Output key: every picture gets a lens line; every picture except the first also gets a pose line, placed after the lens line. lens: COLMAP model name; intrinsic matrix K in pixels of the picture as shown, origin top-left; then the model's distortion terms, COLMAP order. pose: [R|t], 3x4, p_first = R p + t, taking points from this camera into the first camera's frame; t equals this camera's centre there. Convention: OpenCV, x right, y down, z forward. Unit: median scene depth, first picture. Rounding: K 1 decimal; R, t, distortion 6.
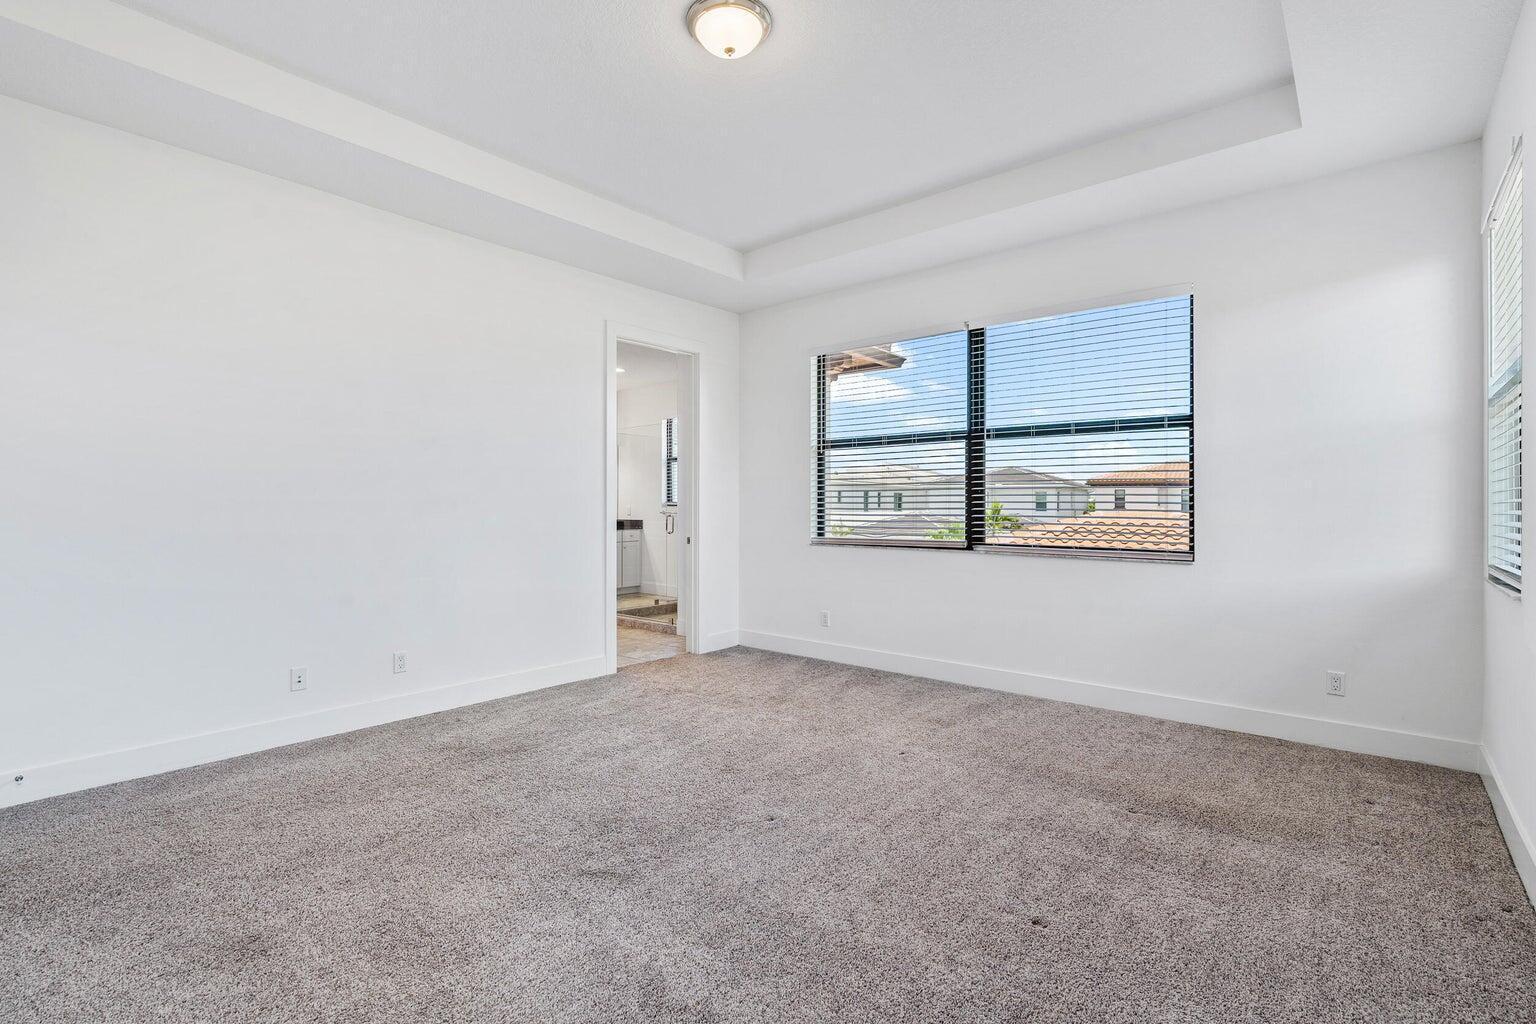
lens RADIAL K [[705.7, 0, 757.5], [0, 705.7, 508.5], [0, 0, 1]] dist [0.000058, 0.000576]
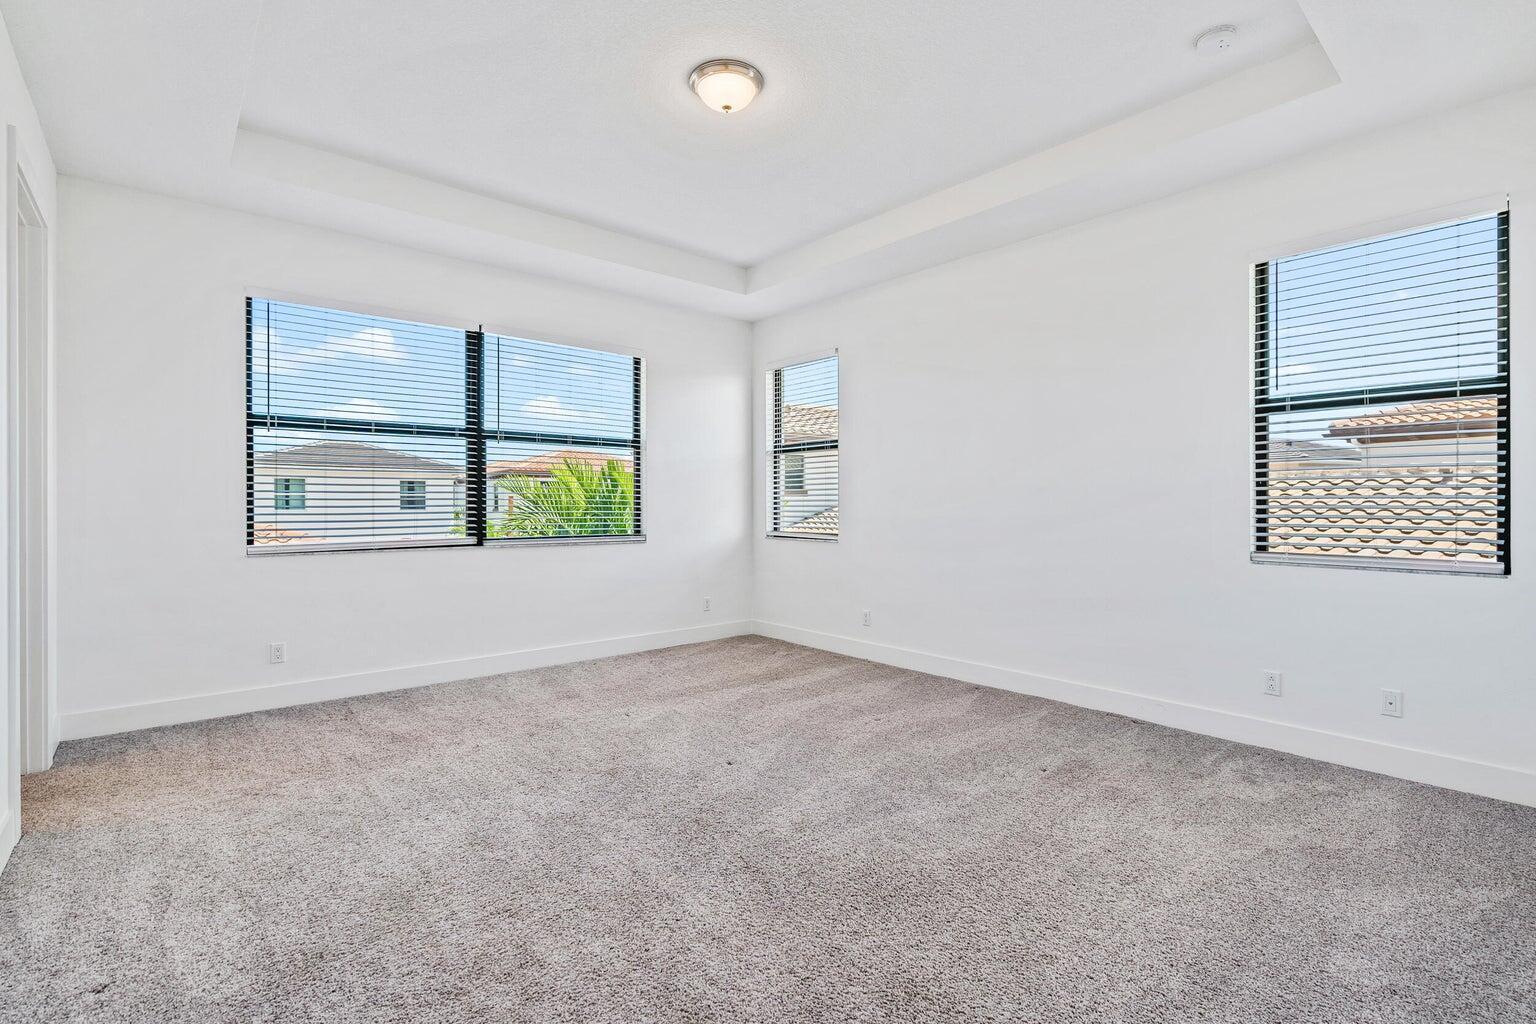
lens RADIAL K [[705.7, 0, 757.7], [0, 705.7, 504.6], [0, 0, 1]] dist [0.000058, 0.000576]
pose [[0.152719, -0.003007, 0.988265, -0.647096], [0.013742, 0.999905, 0.000919, 0.004755], [-0.988174, 0.013441, 0.152746, 0.429734]]
